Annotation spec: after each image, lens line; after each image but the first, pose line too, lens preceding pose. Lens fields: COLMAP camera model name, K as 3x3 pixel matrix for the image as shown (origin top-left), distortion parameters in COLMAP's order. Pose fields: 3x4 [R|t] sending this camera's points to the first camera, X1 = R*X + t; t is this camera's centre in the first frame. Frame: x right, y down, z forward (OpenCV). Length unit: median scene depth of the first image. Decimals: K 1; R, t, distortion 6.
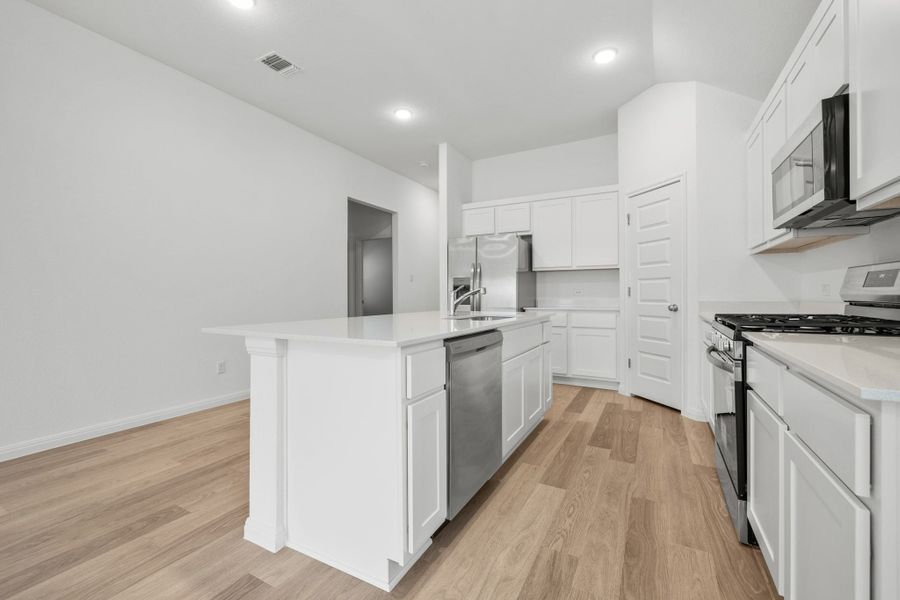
lens RADIAL K [[368.8, 0, 451.7], [0, 368.8, 296.6], [0, 0, 1]] dist [-0.000886, -0.000667]
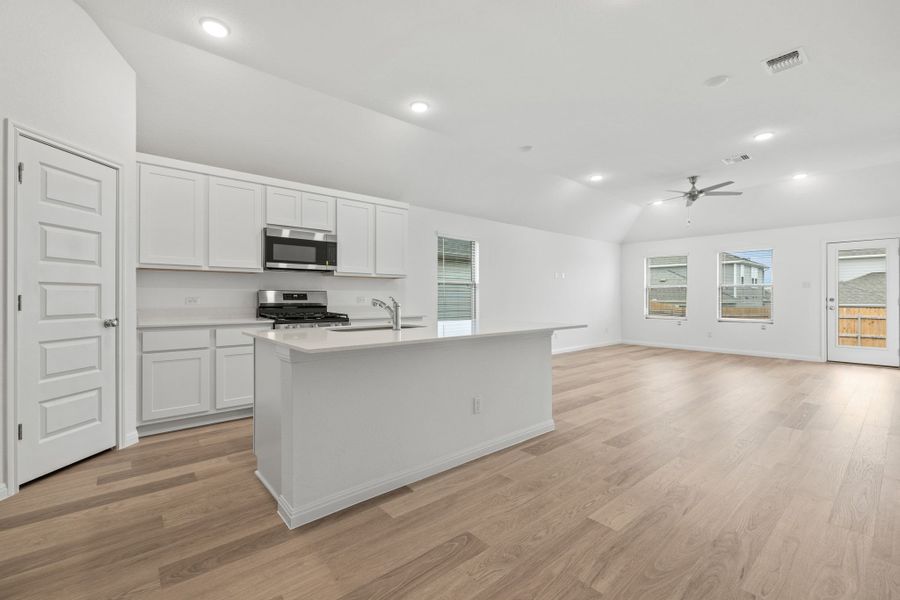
lens RADIAL K [[378.3, 0, 443.3], [0, 378.3, 298.7], [0, 0, 1]] dist [-0.000498, 0.000519]
pose [[-0.930086, 0.000920, 0.367341, -0.279995], [0.004982, 0.999936, 0.010111, -0.020370], [-0.367309, 0.011234, -0.930031, 1.135970]]
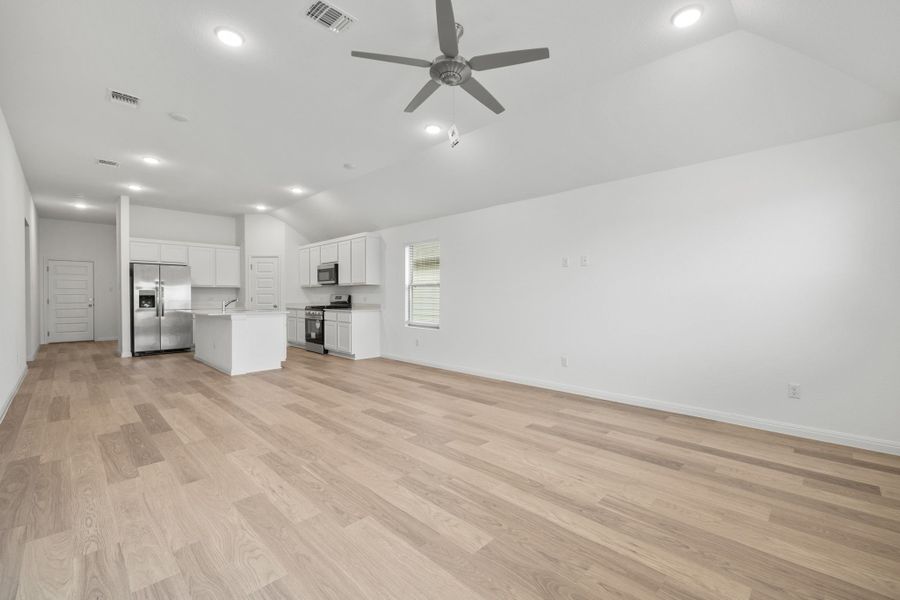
lens RADIAL K [[378.3, 0, 453.8], [0, 378.3, 301.5], [0, 0, 1]] dist [-0.000498, 0.000519]
pose [[0.261766, -0.008004, 0.965098, -1.228952], [0.006887, 0.999956, 0.006425, -0.006558], [-0.965107, 0.004965, 0.261809, -0.672984]]
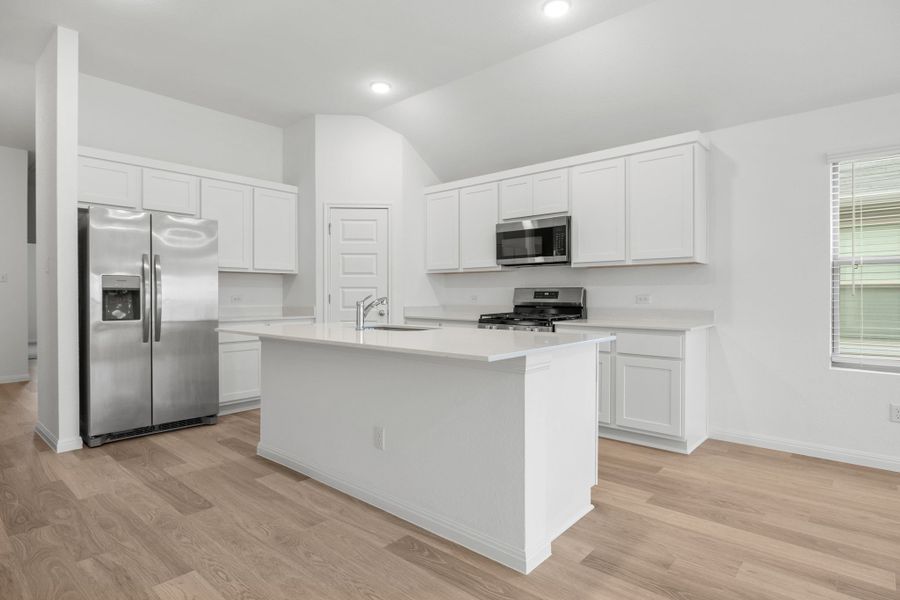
lens RADIAL K [[475.0, 0, 451.1], [0, 475.0, 297.2], [0, 0, 1]] dist [0.000276, -0.000555]
pose [[0.208149, -0.002120, 0.978095, -0.653552], [0.007791, 0.999970, 0.000509, -0.014519], [-0.978066, 0.007515, 0.208160, 0.348785]]
